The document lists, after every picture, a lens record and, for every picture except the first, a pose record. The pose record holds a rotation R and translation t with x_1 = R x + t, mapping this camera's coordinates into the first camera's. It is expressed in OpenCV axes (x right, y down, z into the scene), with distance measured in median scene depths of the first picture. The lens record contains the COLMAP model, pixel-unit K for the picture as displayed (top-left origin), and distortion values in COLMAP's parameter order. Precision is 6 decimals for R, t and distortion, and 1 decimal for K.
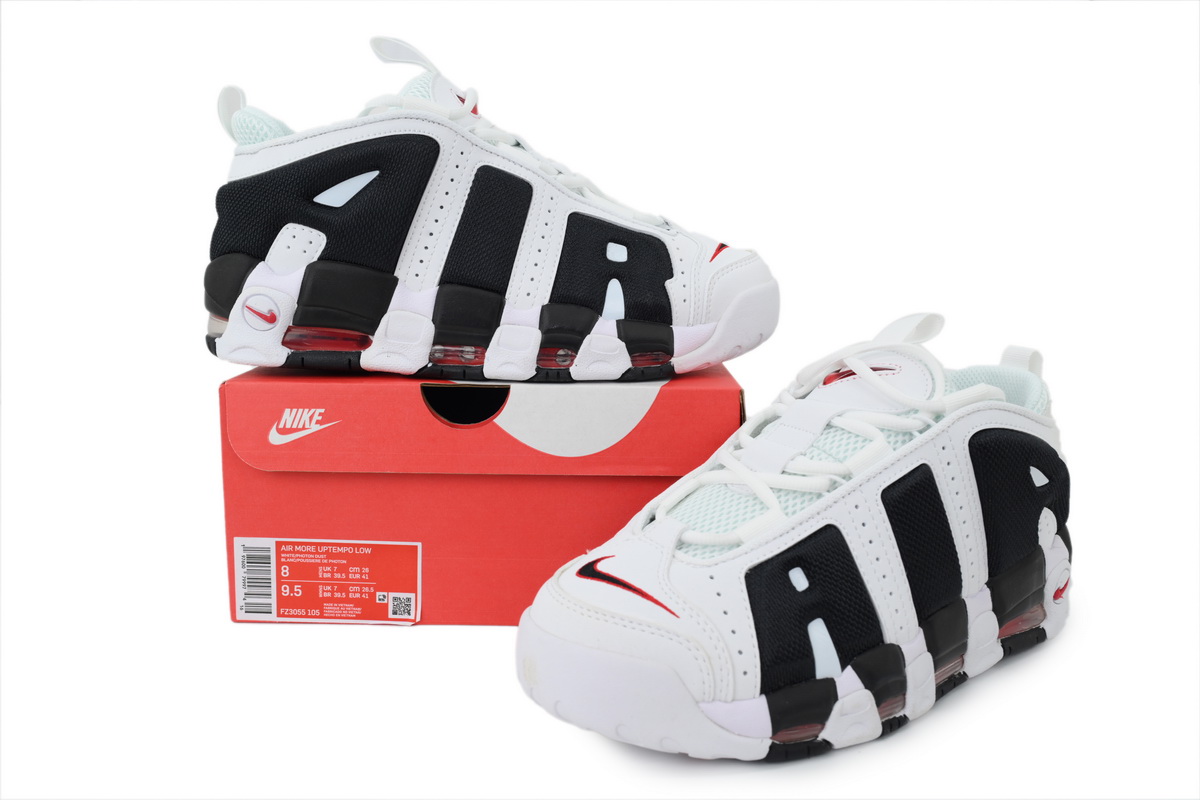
lens RADIAL K [[1056.4, 0, 600.0], [0, 1056.4, 400.0], [0, 0, 1]] dist [0.003195, -0.002217]
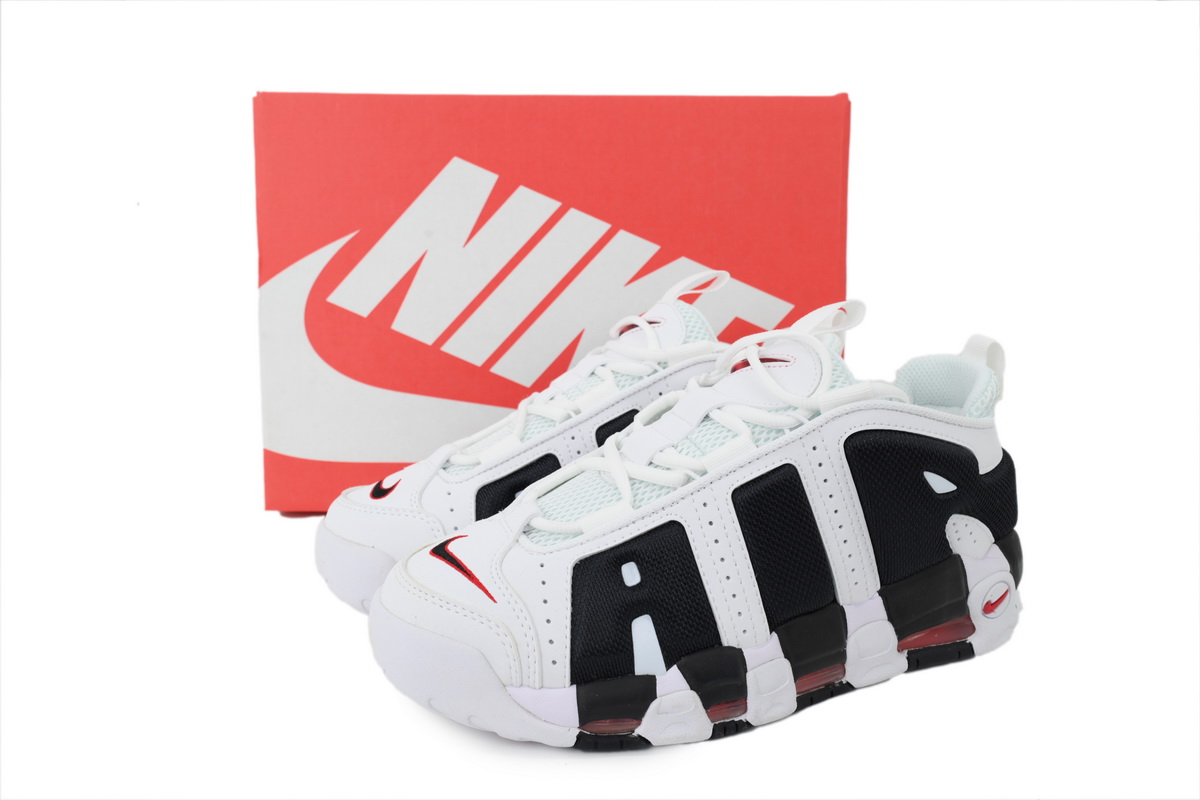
lens RADIAL K [[1056.4, 0, 600.0], [0, 1056.4, 400.0], [0, 0, 1]] dist [0.003195, -0.002217]
pose [[0.968371, 0.043656, -0.245667, 0.387764], [-0.029612, 0.997724, 0.060579, -0.051940], [0.247753, -0.051388, 0.967460, 0.038335]]
